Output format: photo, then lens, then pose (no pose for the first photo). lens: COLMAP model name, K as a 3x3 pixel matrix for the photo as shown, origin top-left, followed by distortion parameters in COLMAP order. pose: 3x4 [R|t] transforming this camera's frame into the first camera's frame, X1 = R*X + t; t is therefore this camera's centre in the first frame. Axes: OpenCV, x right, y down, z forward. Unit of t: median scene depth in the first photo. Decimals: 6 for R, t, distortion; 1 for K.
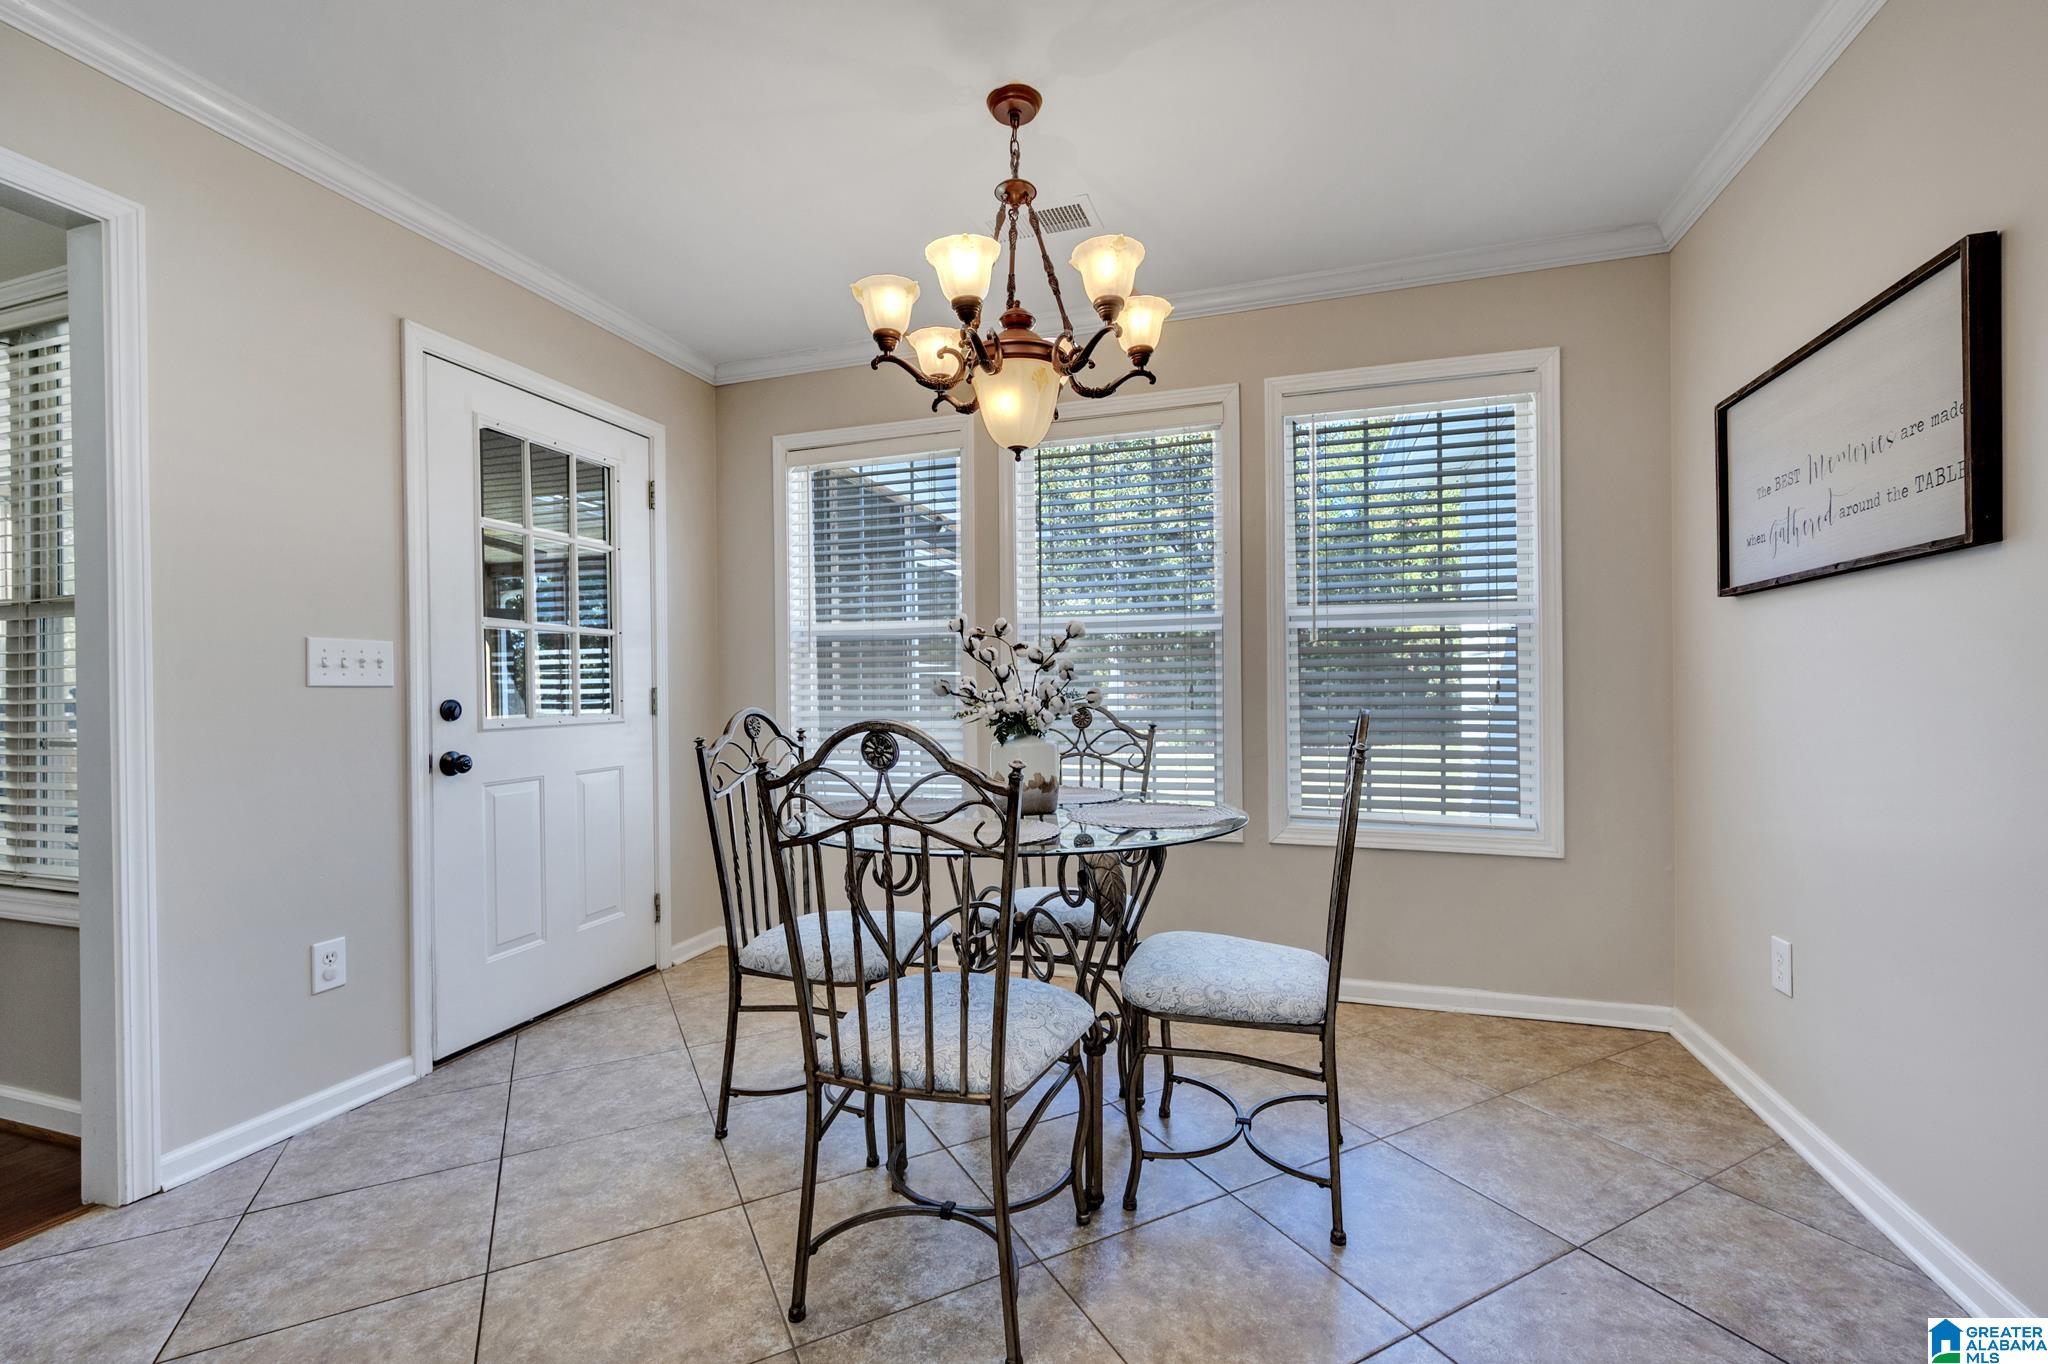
lens RADIAL K [[883.2, 0, 1026.0], [0, 883.2, 688.8], [0, 0, 1]] dist [-0.000086, 0.000896]
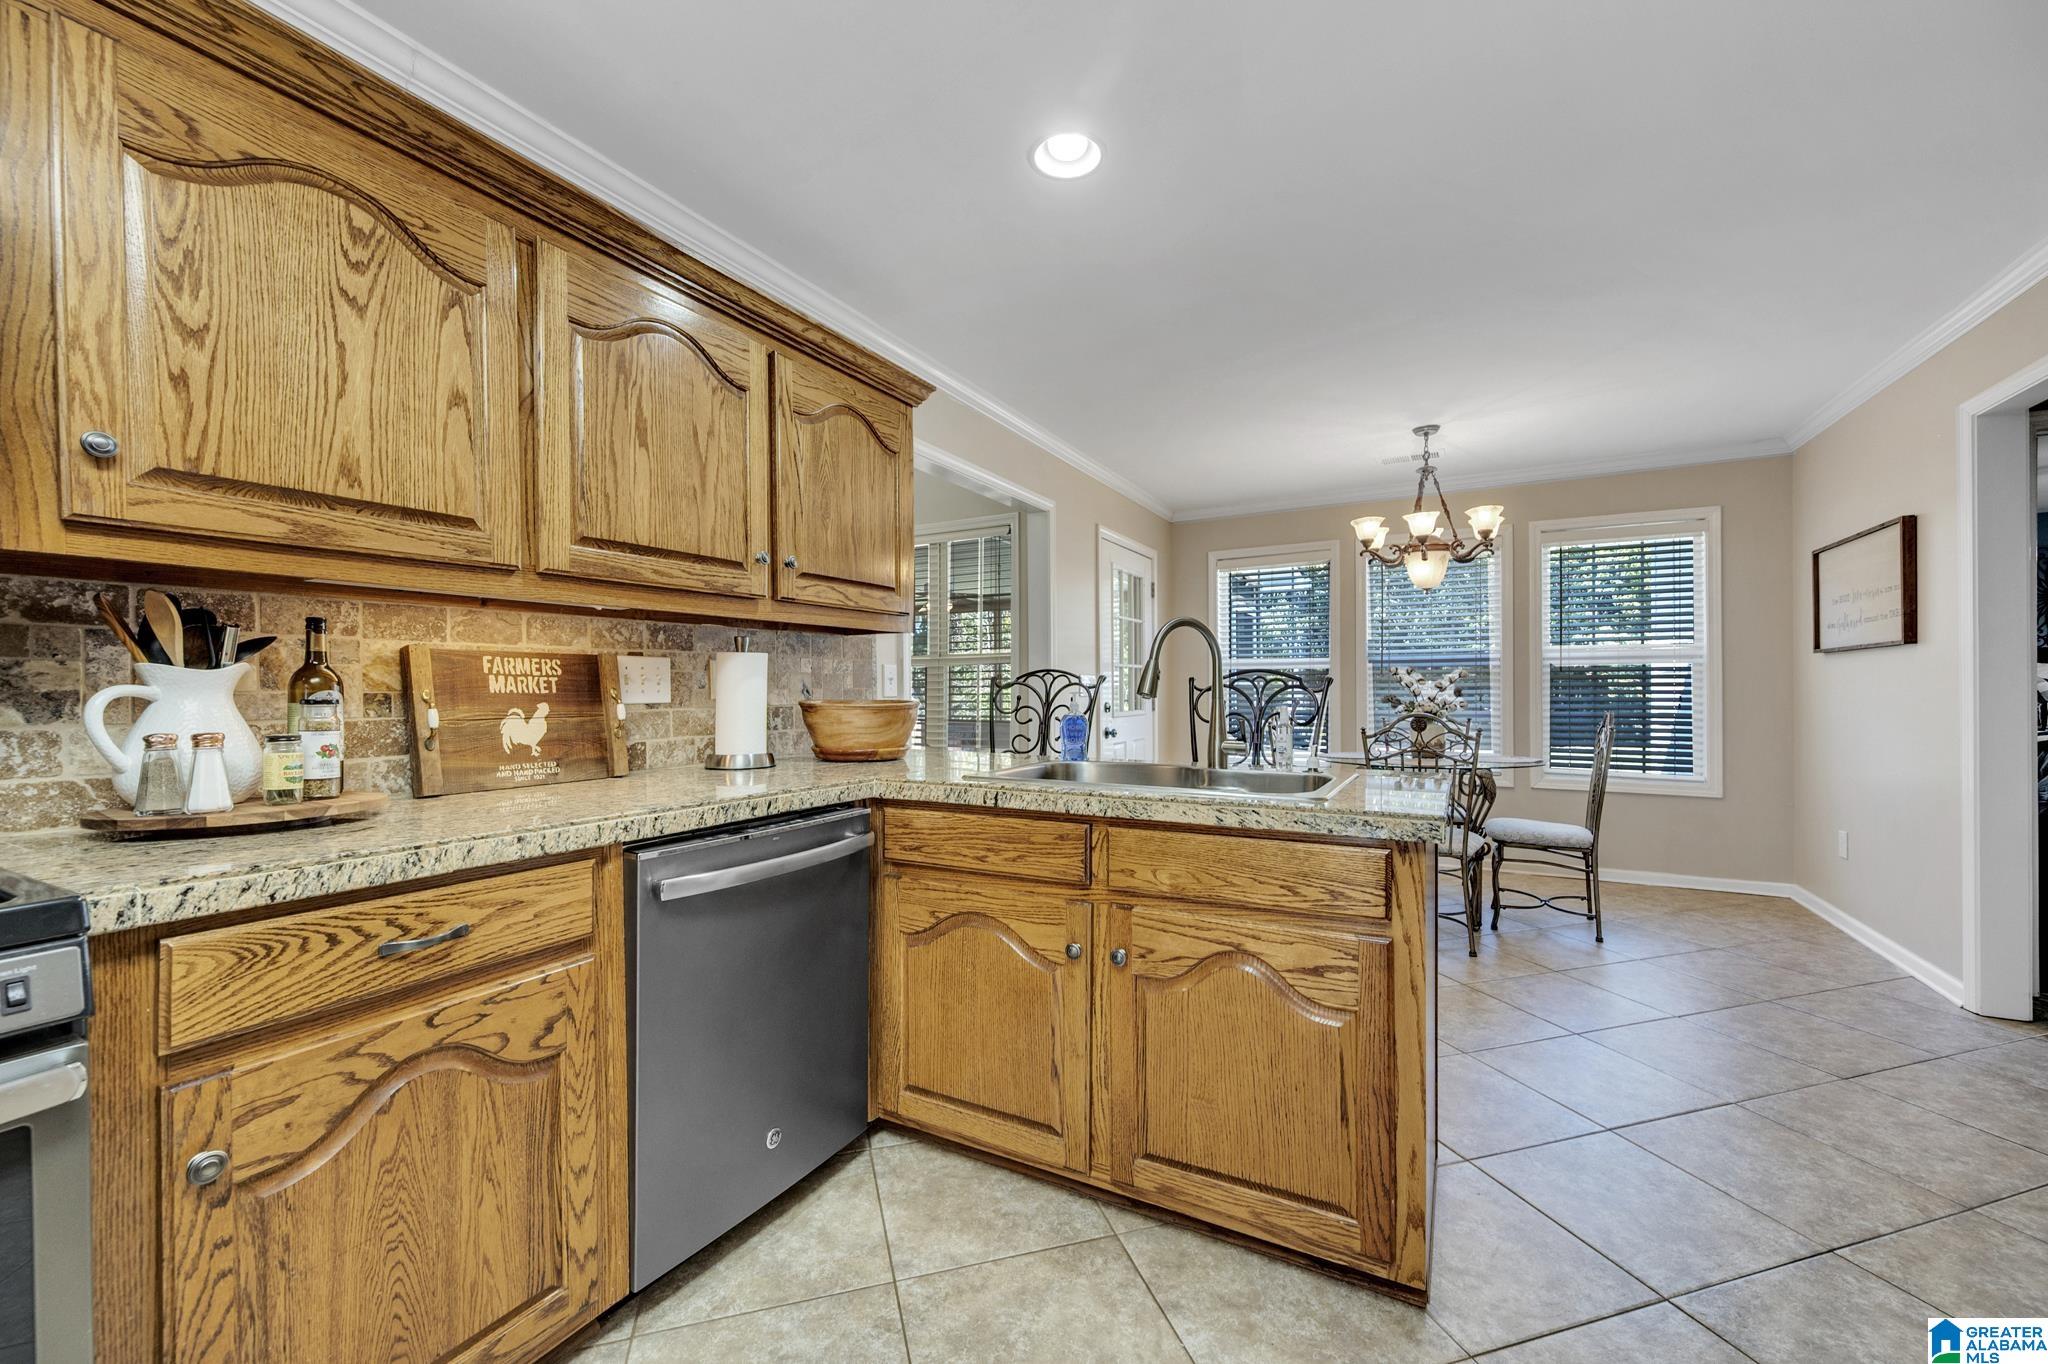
lens RADIAL K [[806.8, 0, 1025.0], [0, 806.8, 689.6], [0, 0, 1]] dist [-0.000920, -0.000071]
pose [[0.981116, 0.004419, -0.193368, -0.464587], [-0.004560, 0.999990, -0.000284, -0.016986], [0.193364, 0.001160, 0.981126, -0.883876]]
